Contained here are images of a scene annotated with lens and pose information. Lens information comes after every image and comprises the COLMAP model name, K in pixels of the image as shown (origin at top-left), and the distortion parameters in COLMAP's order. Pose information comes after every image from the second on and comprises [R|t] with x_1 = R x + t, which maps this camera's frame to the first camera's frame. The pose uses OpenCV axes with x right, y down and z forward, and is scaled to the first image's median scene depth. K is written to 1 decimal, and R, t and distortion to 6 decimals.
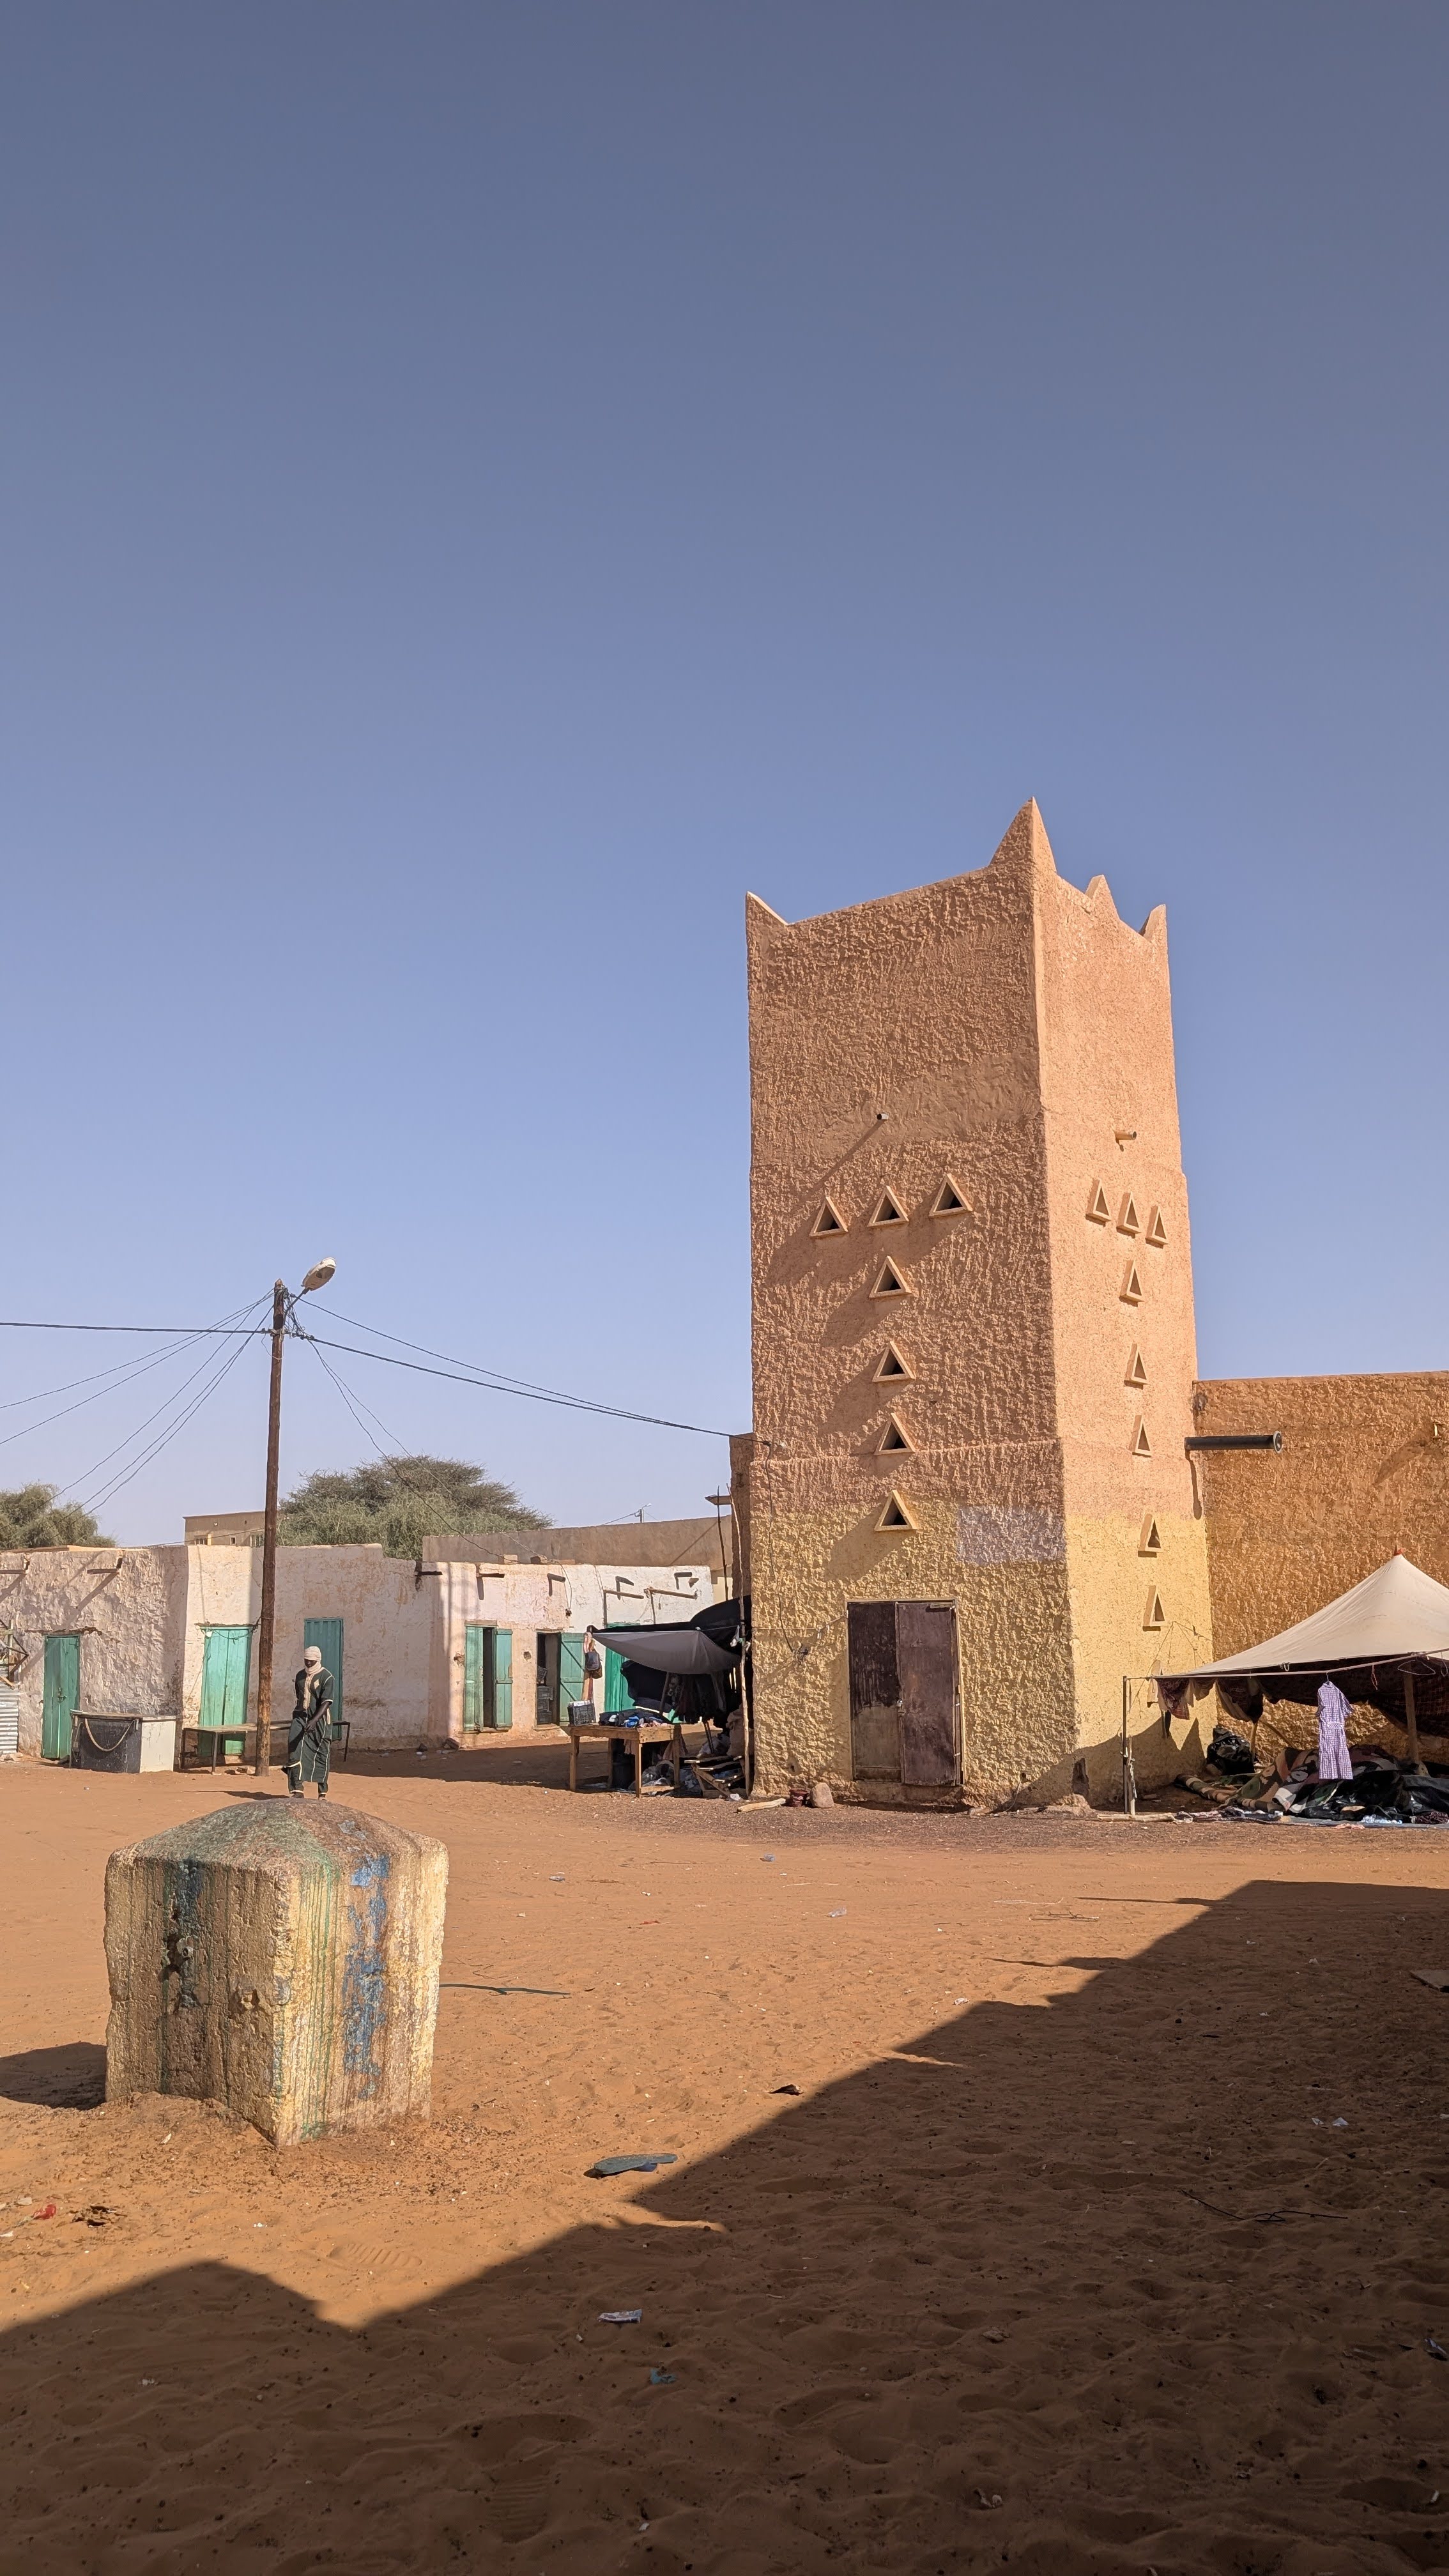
lens RADIAL K [[1868.6, 0, 718.7], [0, 1868.6, 1299.2], [0, 0, 1]] dist [-0.001114, -0.000375]
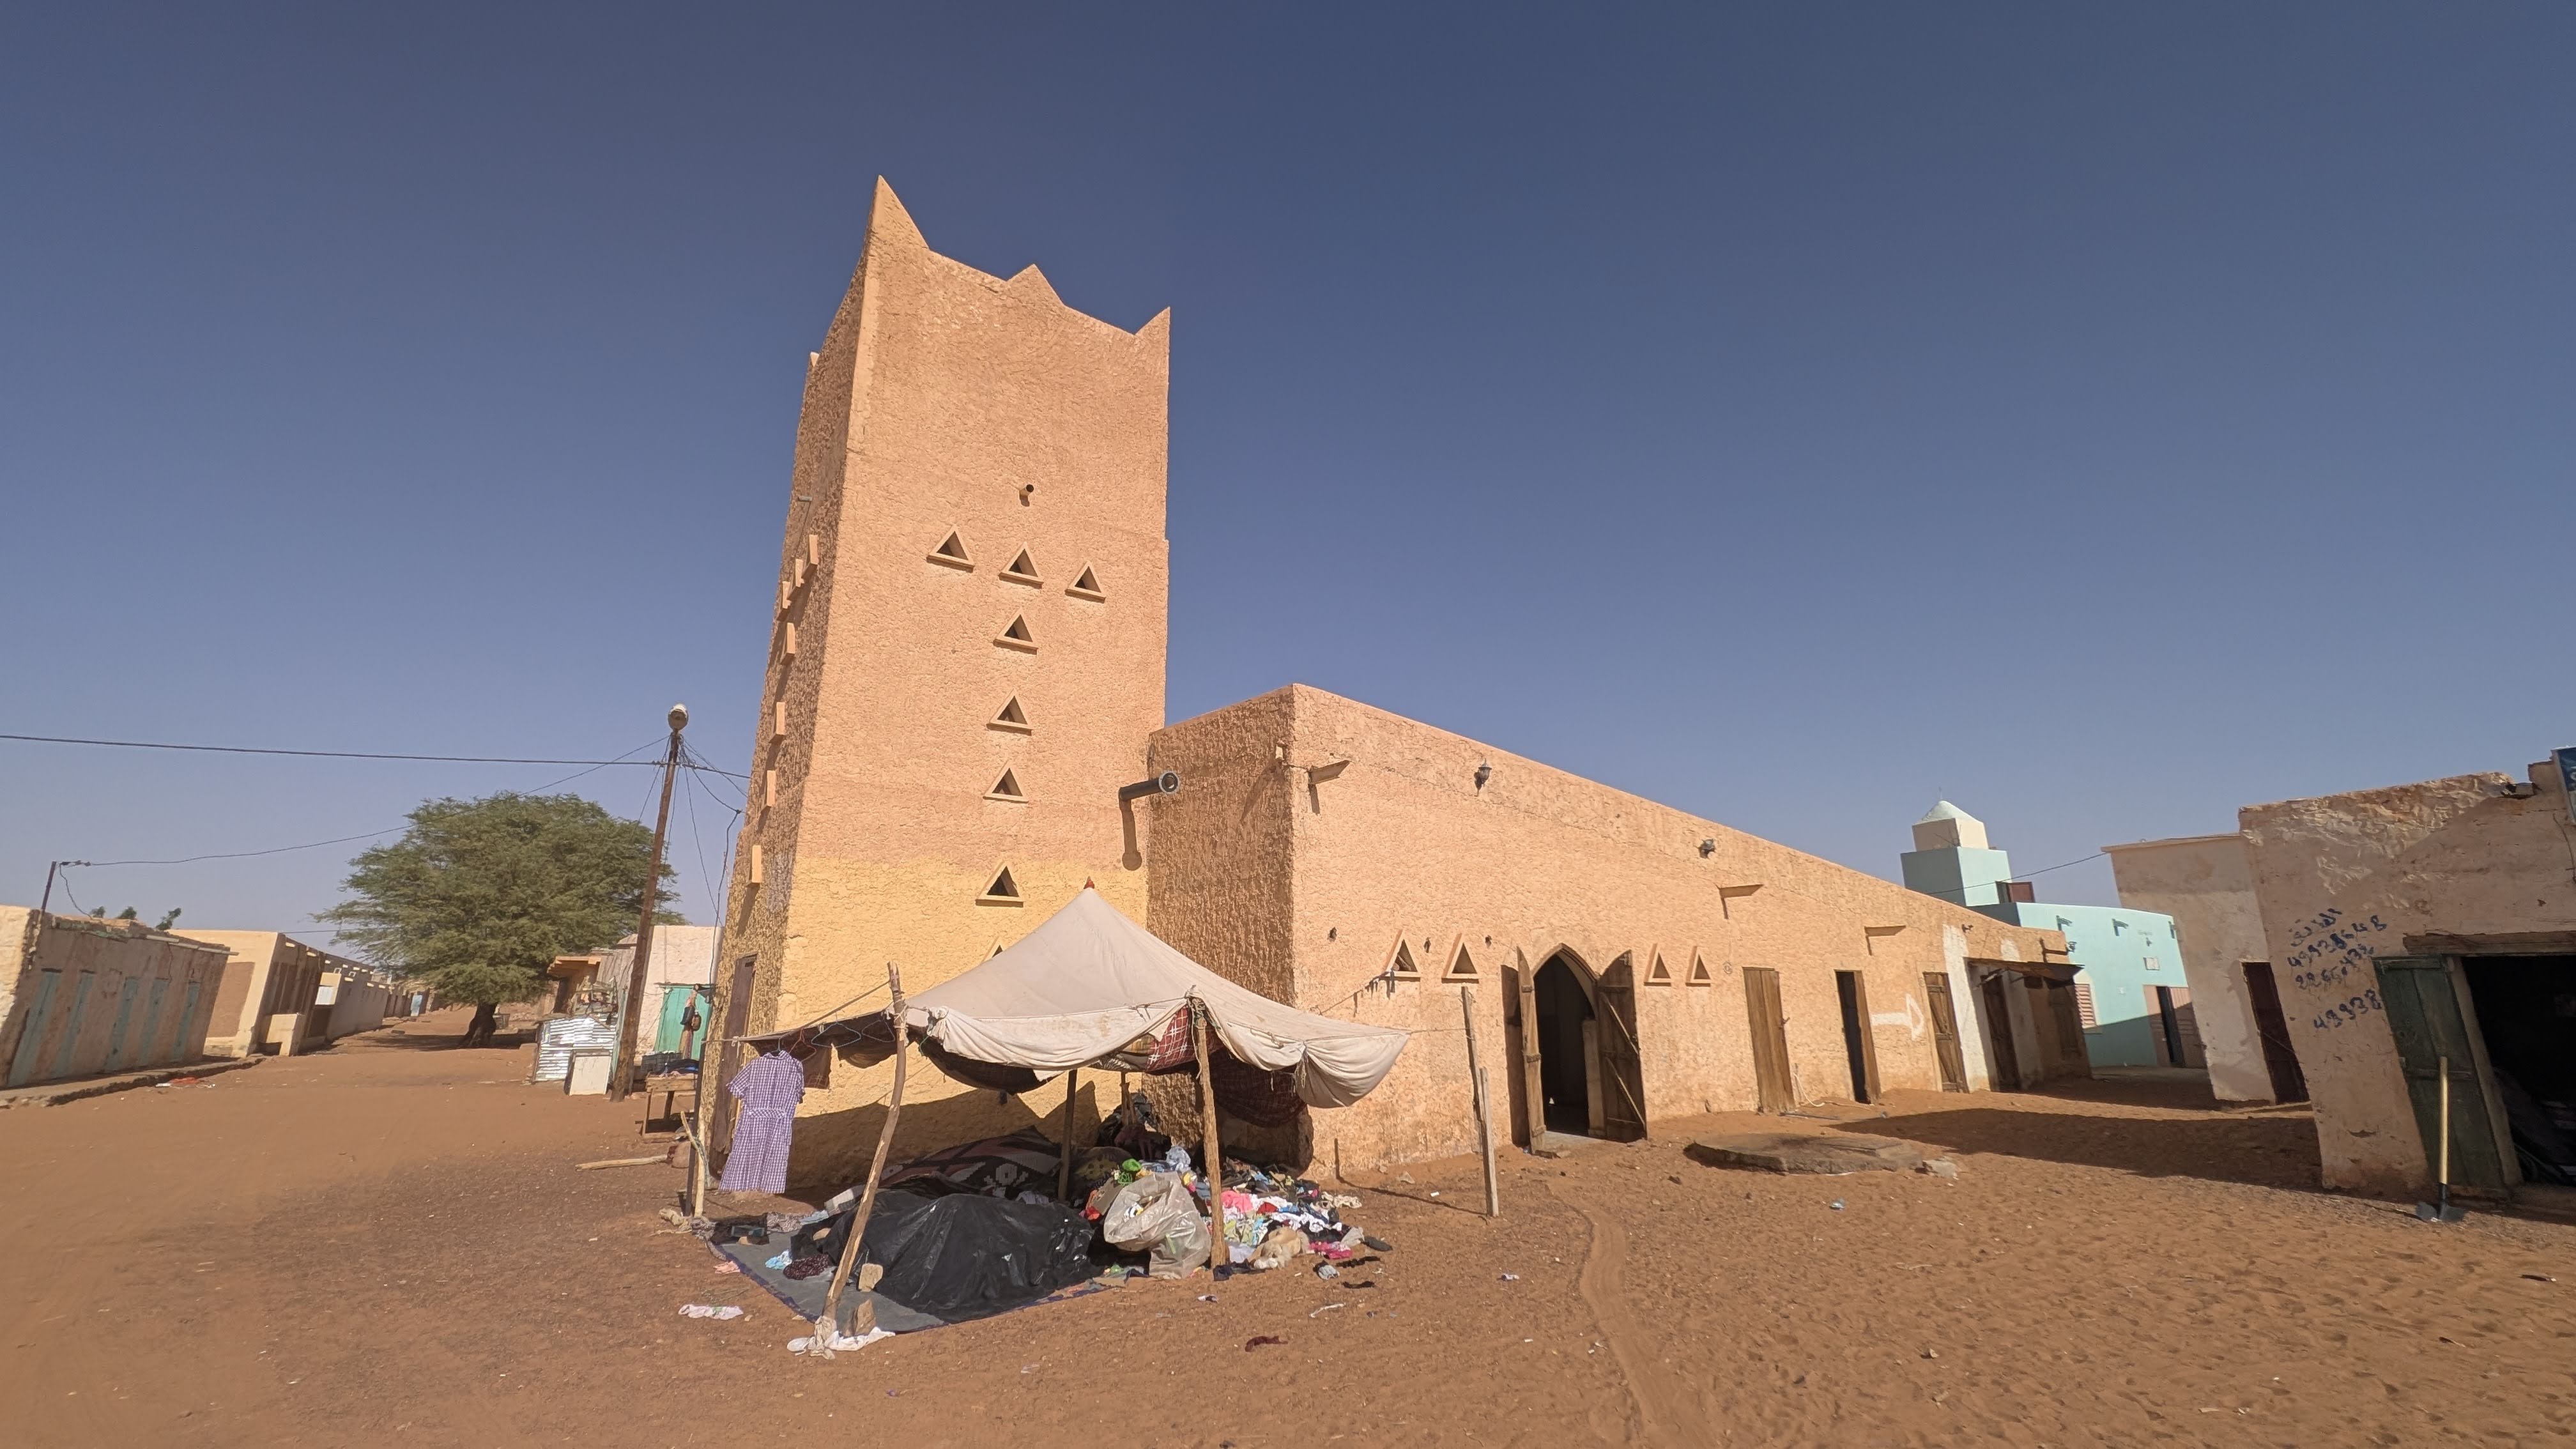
lens RADIAL K [[1007.9, 0, 1301.1], [0, 1007.9, 714.5], [0, 0, 1]] dist [0.001219, -0.000041]
pose [[0.946995, -0.079026, -0.311376, 0.443286], [0.046712, 0.992843, -0.109913, 0.085883], [0.317834, 0.089542, 0.943909, 0.454883]]
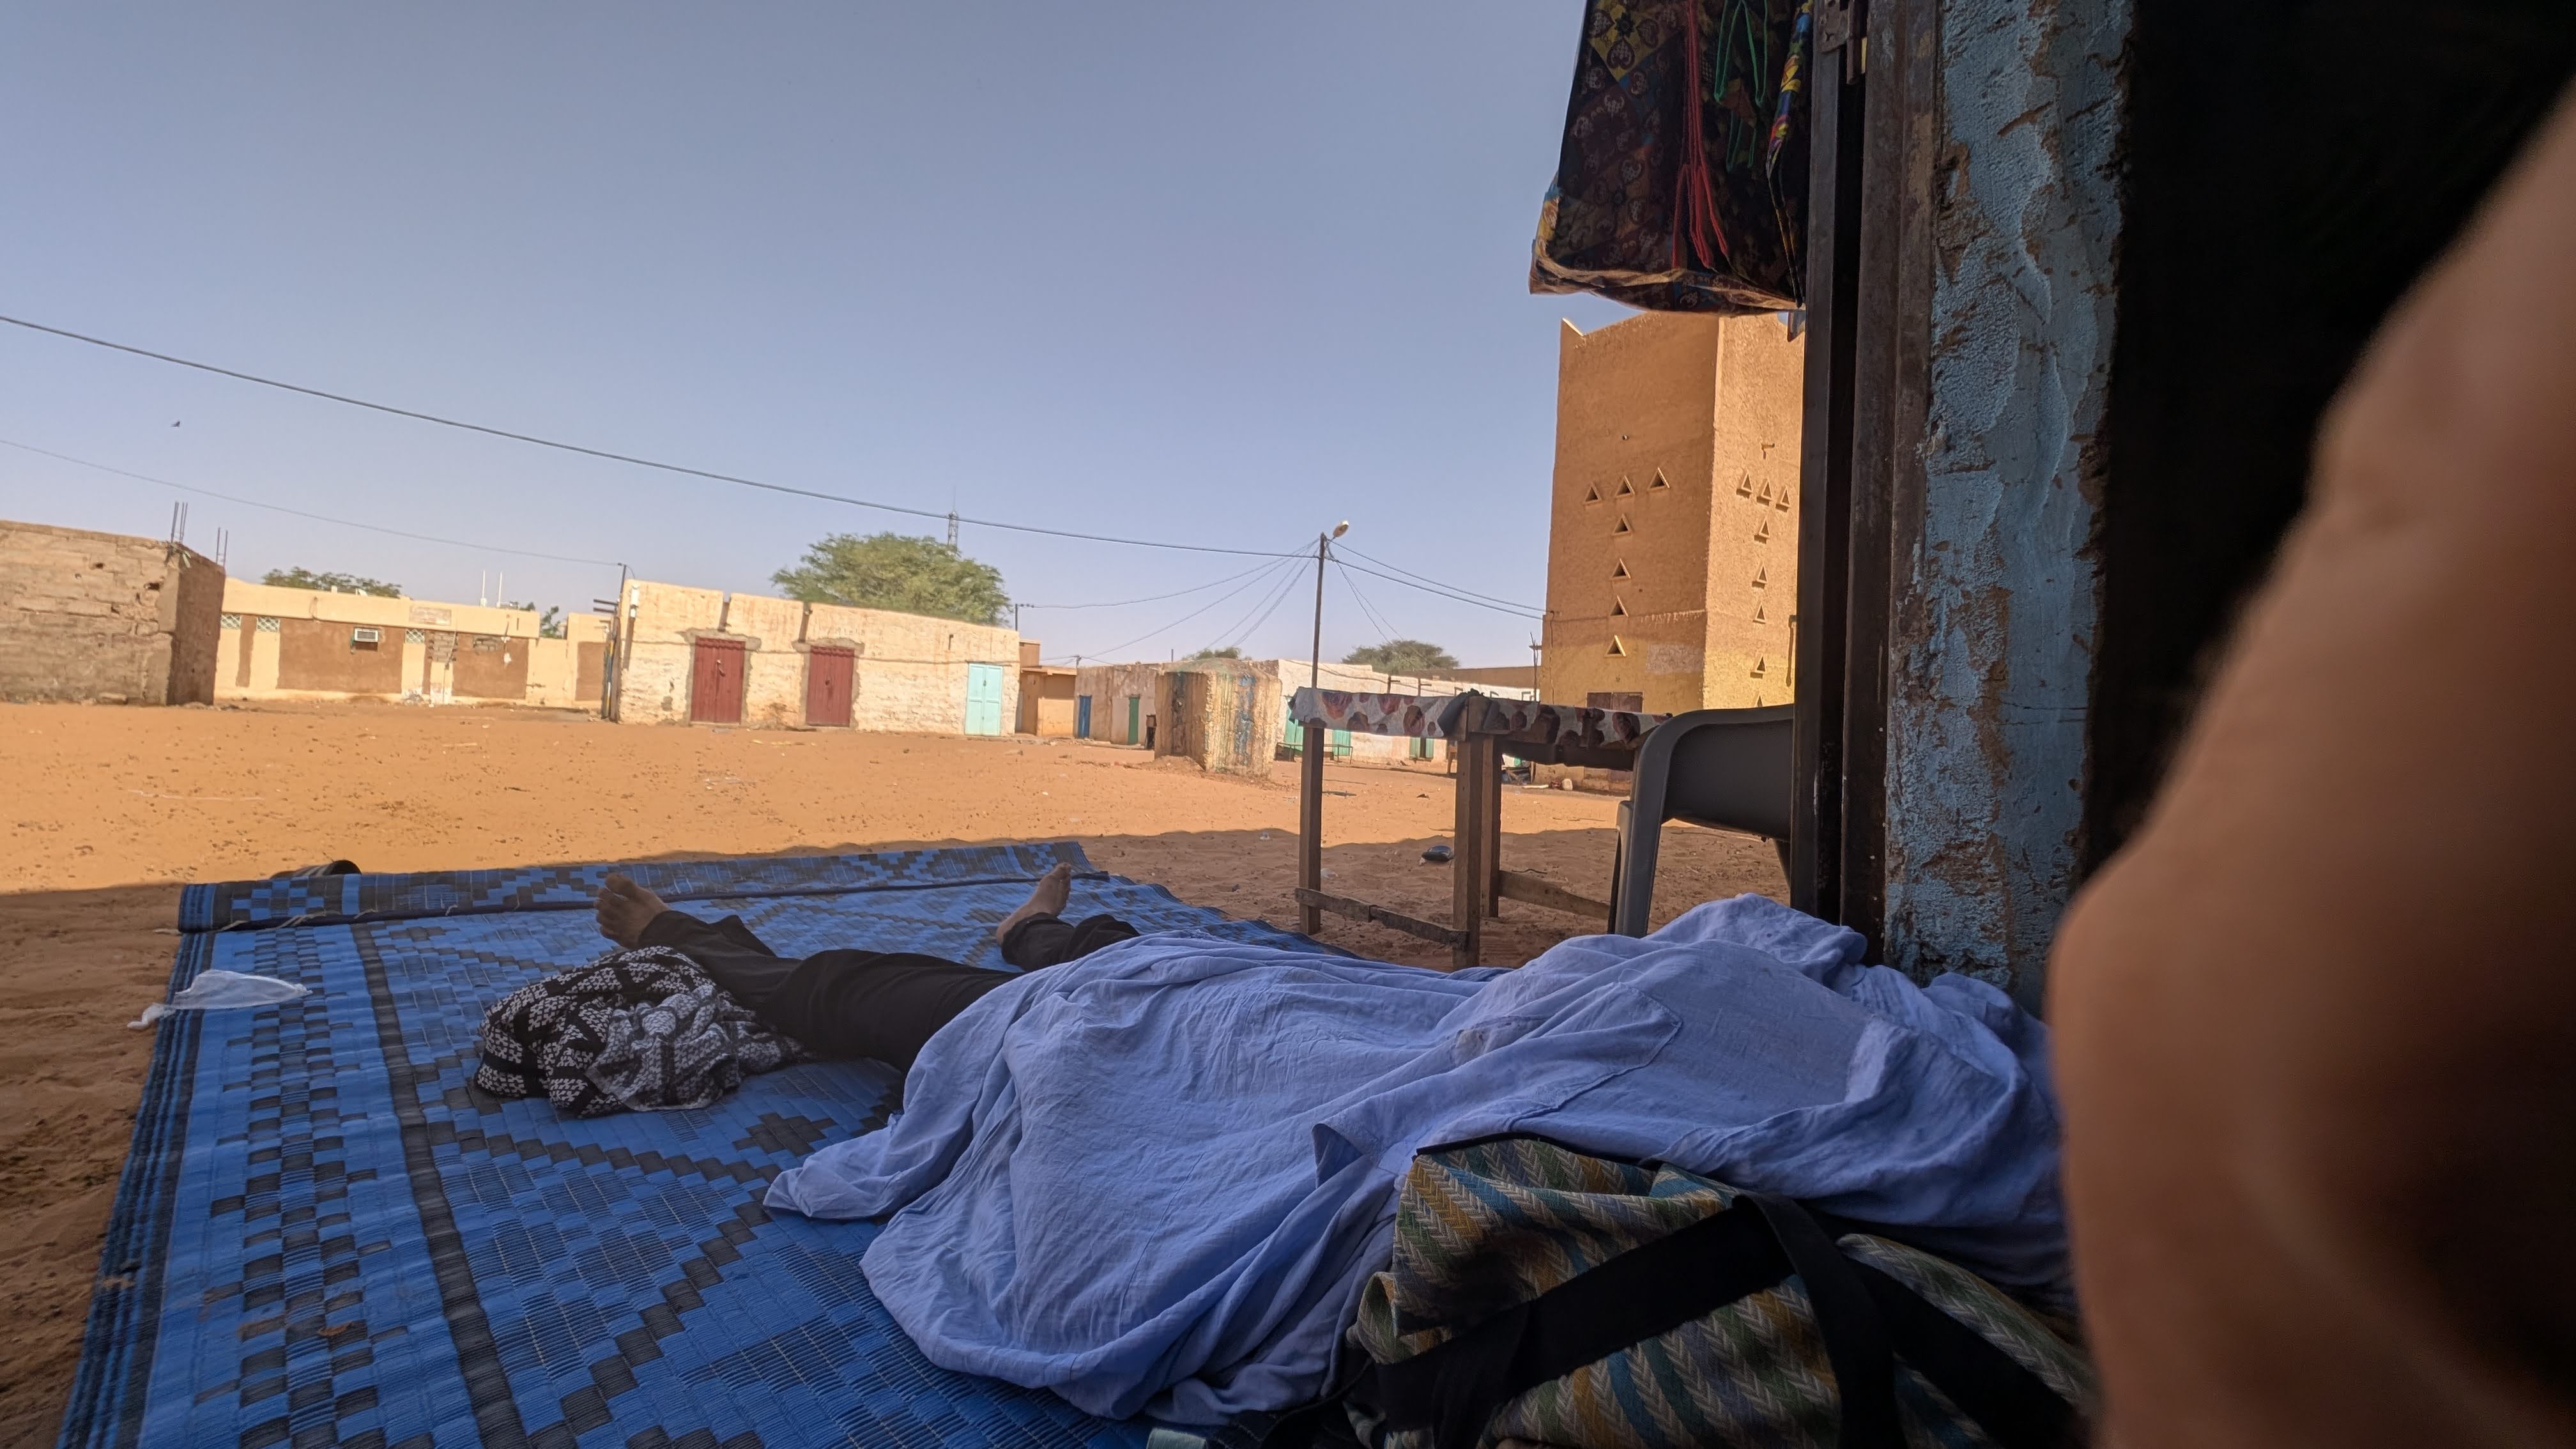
lens RADIAL K [[960.0, 0, 1274.5], [0, 960.0, 721.8], [0, 0, 1]] dist [0.000439, -0.000156]
pose [[0.950164, 0.063637, -0.305187, 0.054482], [-0.015443, 0.987350, 0.157800, 0.031275], [0.311368, -0.145223, 0.939127, -0.052648]]
